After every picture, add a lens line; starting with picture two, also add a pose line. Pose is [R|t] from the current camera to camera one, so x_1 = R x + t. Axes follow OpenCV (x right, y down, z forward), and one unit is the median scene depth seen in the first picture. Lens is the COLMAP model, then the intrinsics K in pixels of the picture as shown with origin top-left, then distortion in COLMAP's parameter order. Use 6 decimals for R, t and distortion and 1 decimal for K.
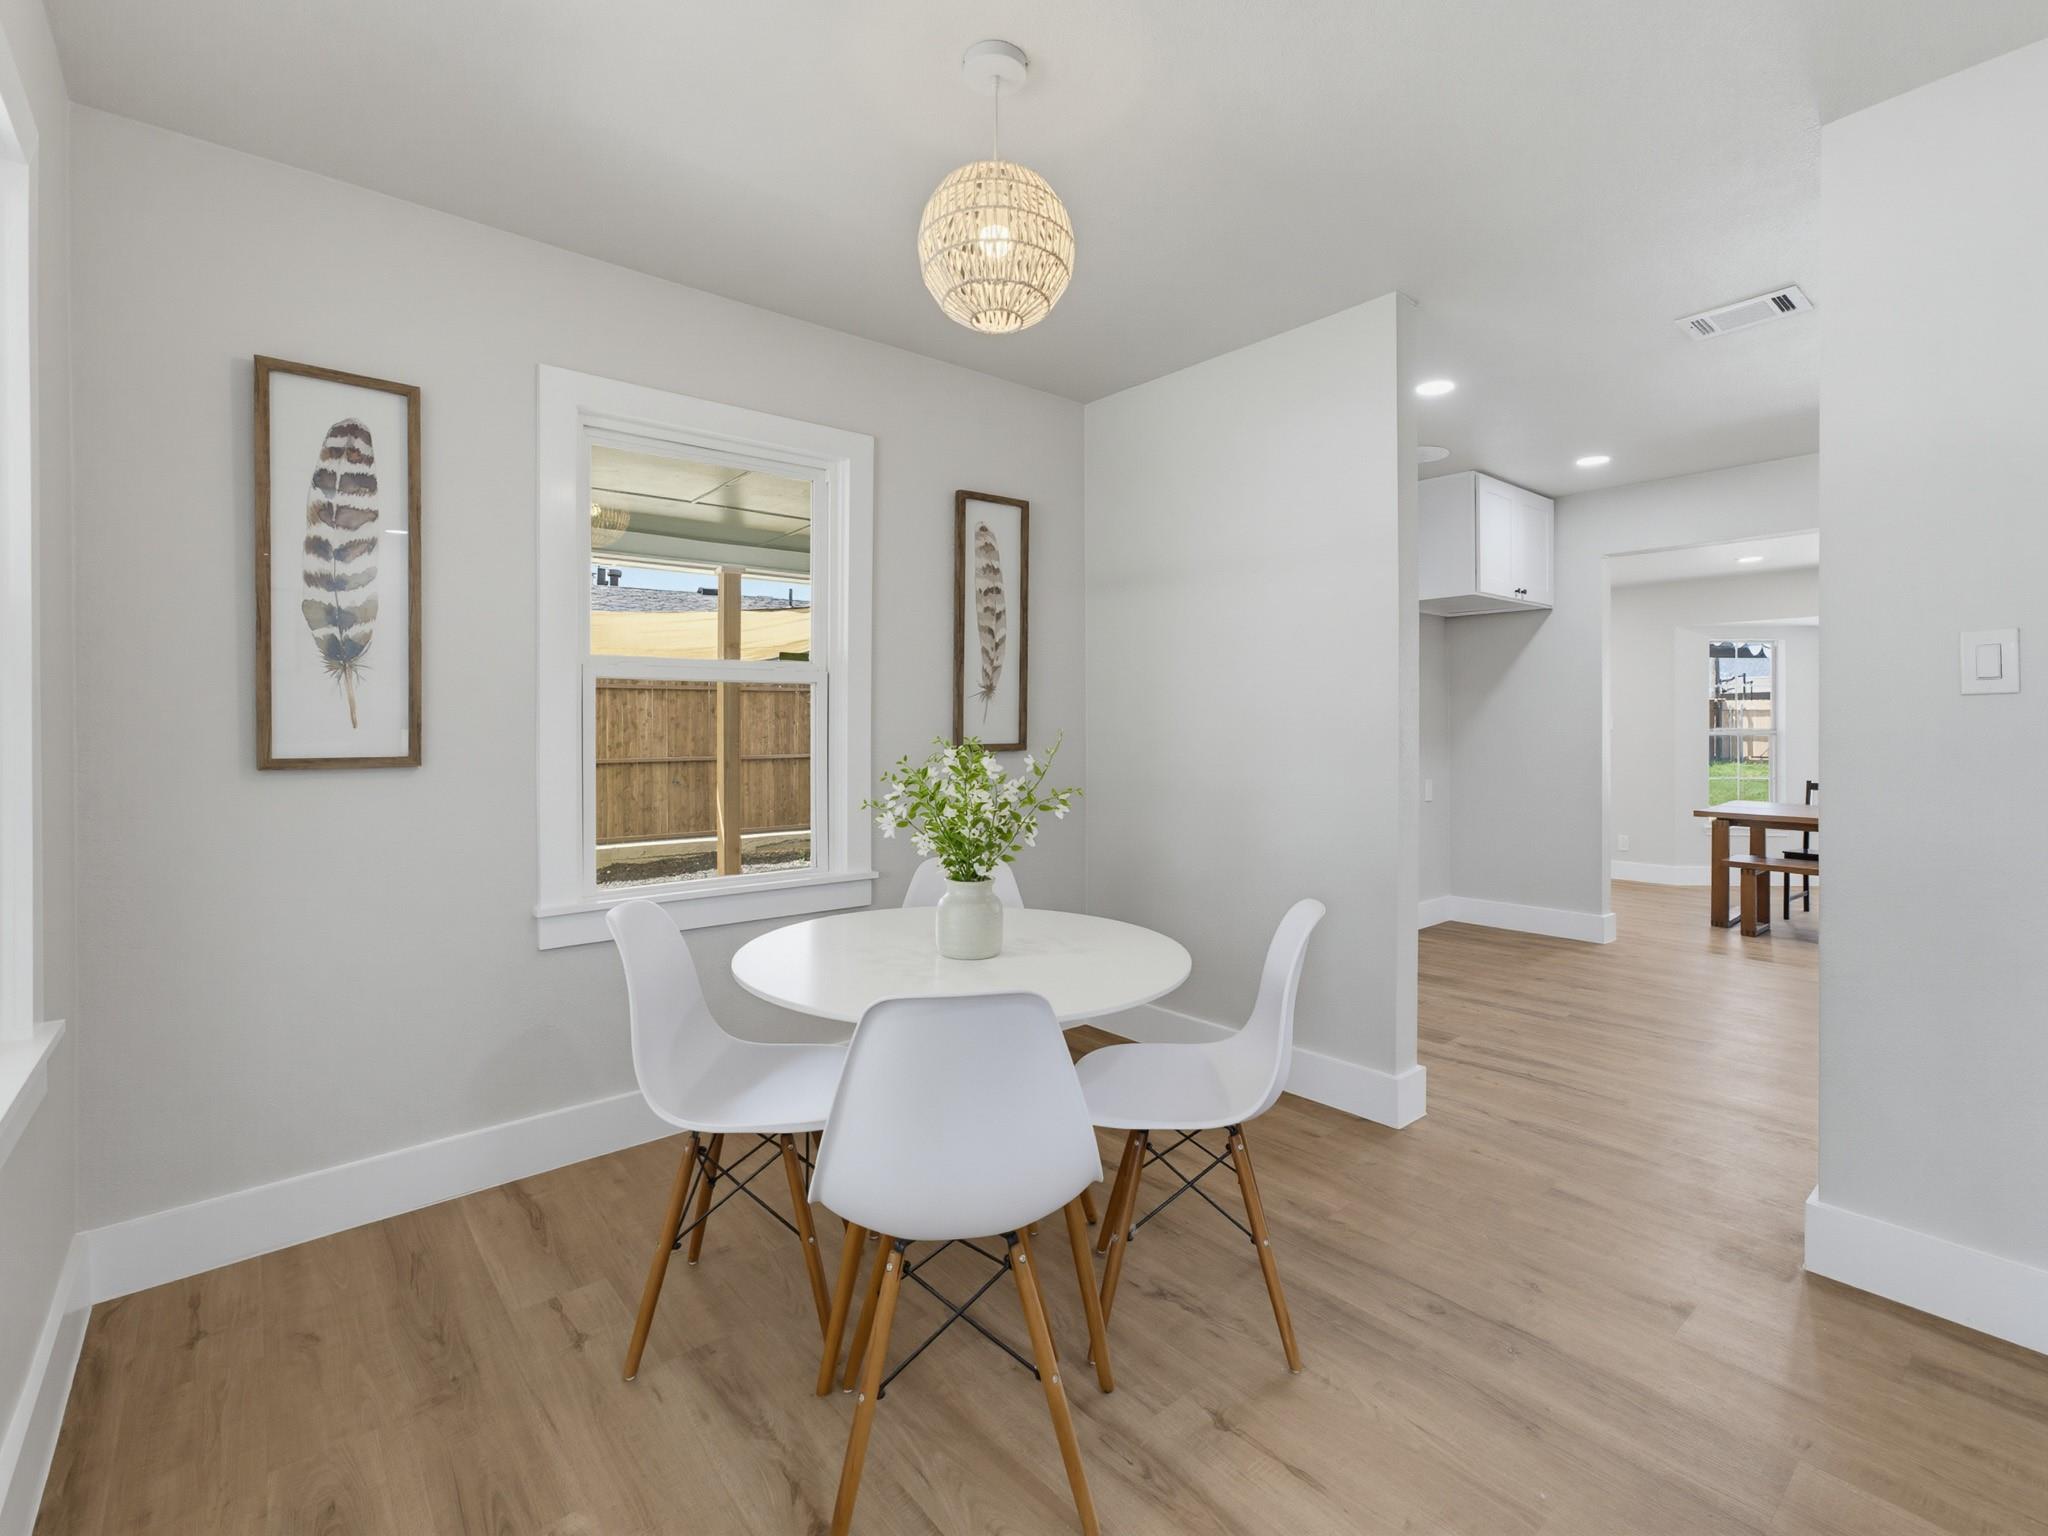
lens RADIAL K [[949.0, 0, 1057.5], [0, 949.0, 720.7], [0, 0, 1]] dist [0.001211, 0.000380]
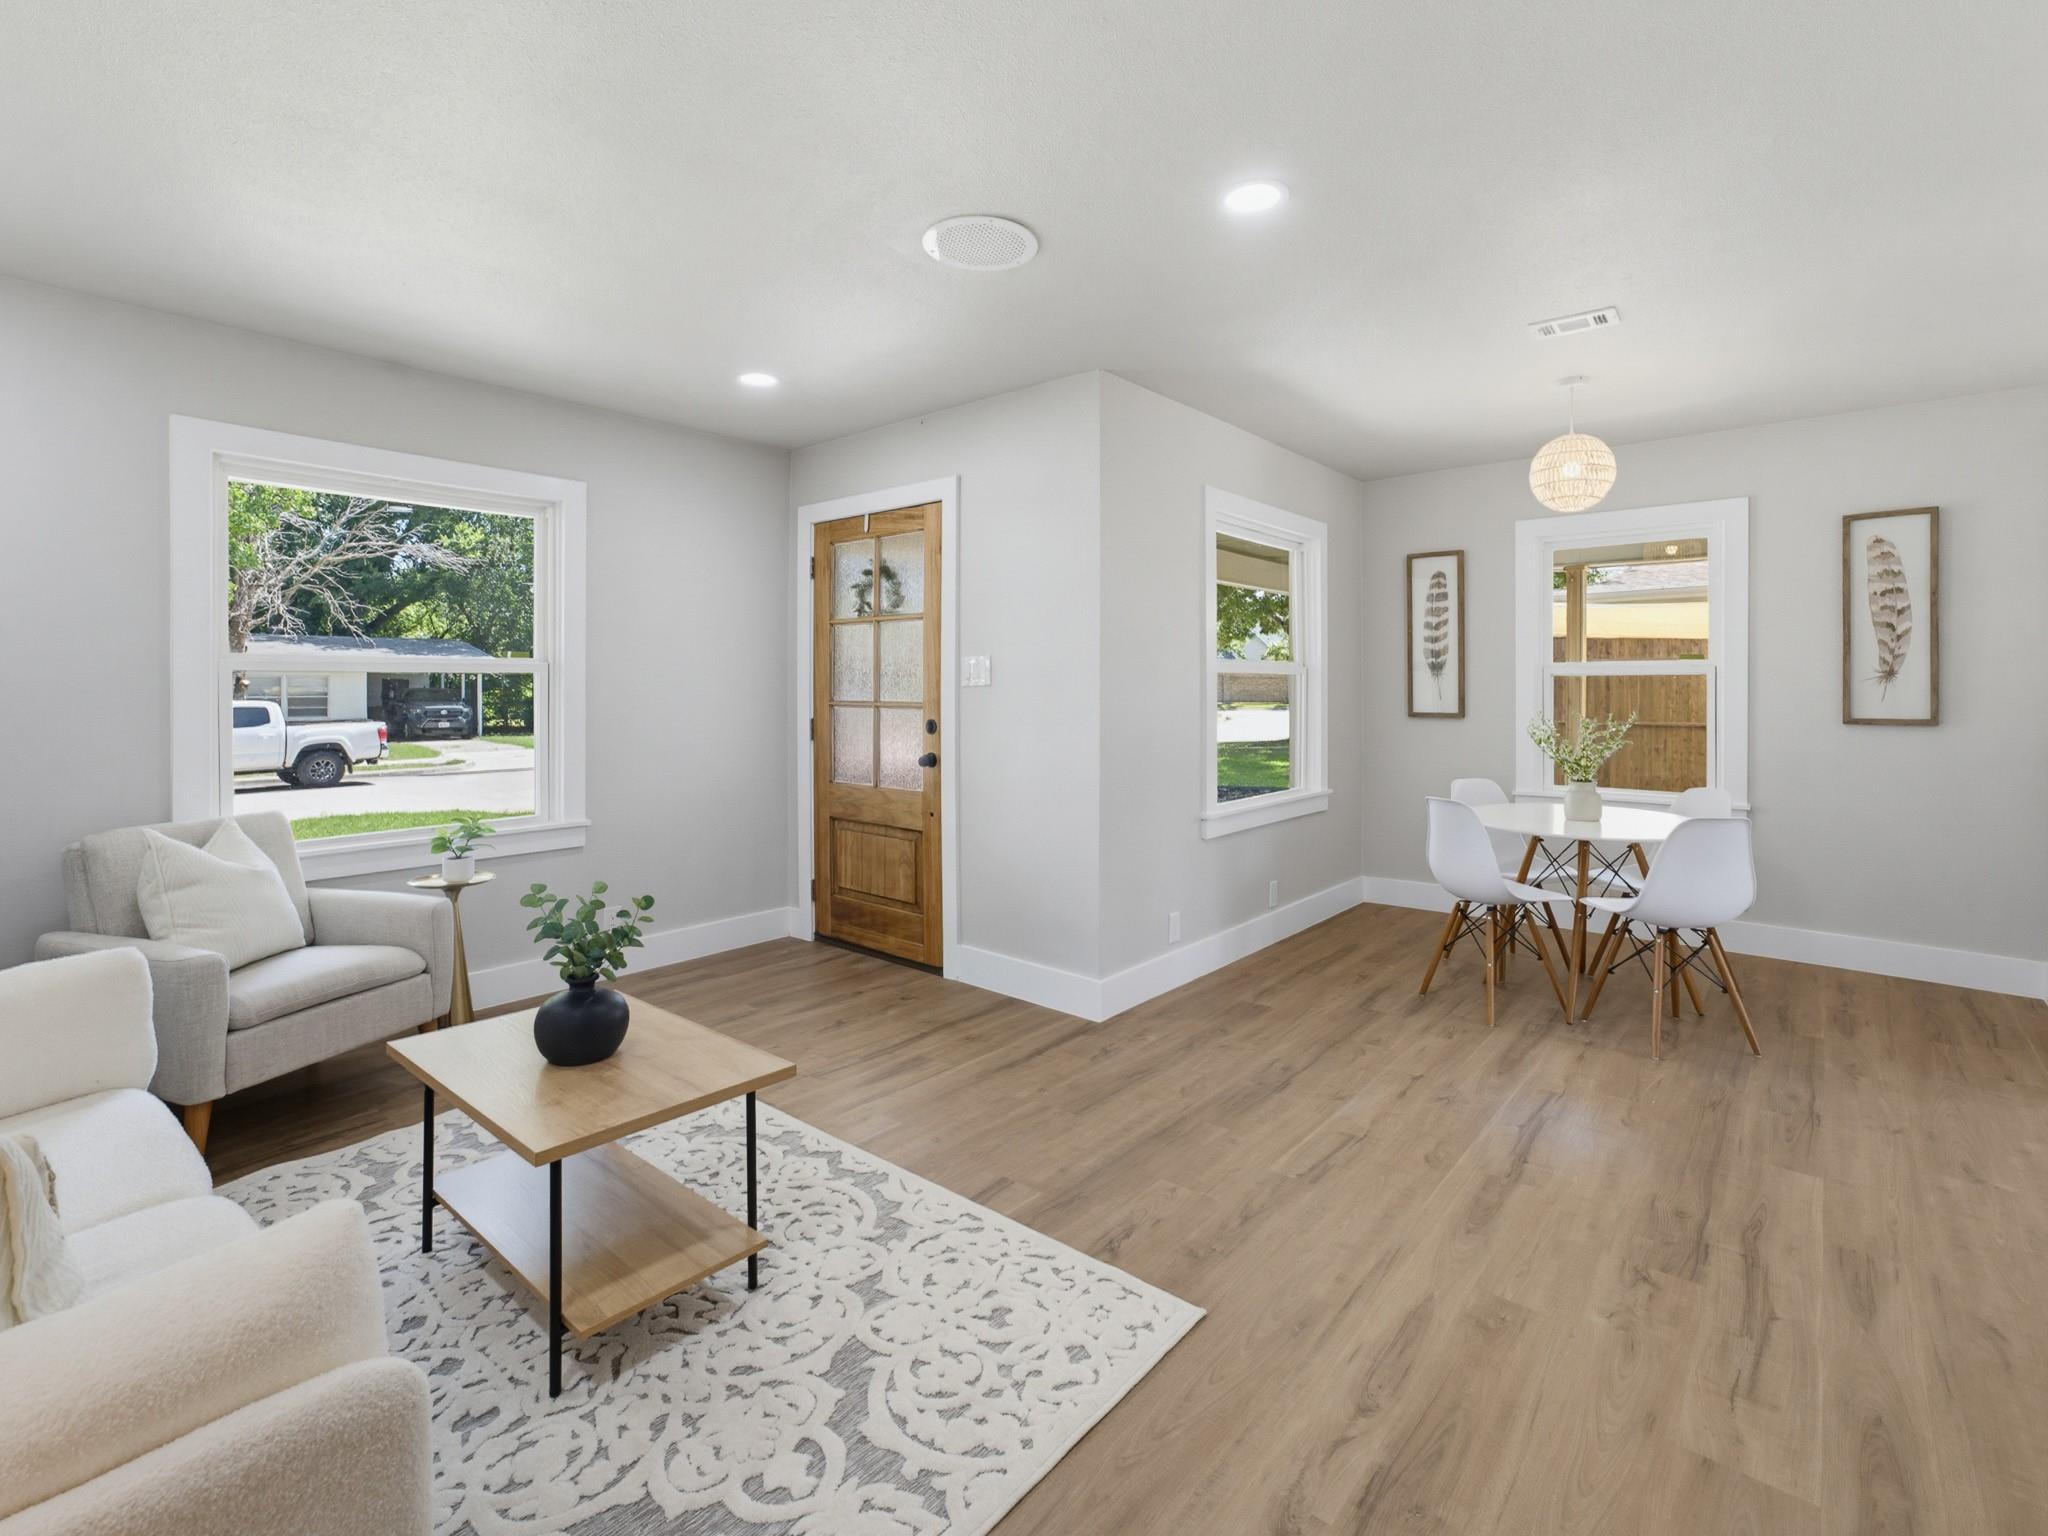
lens RADIAL K [[949.0, 0, 1057.5], [0, 949.0, 720.7], [0, 0, 1]] dist [0.001211, 0.000380]
pose [[0.173239, 0.034563, -0.984273, 1.397393], [-0.004515, 0.999401, 0.034299, -0.018138], [0.984870, -0.001498, 0.173291, -0.341883]]
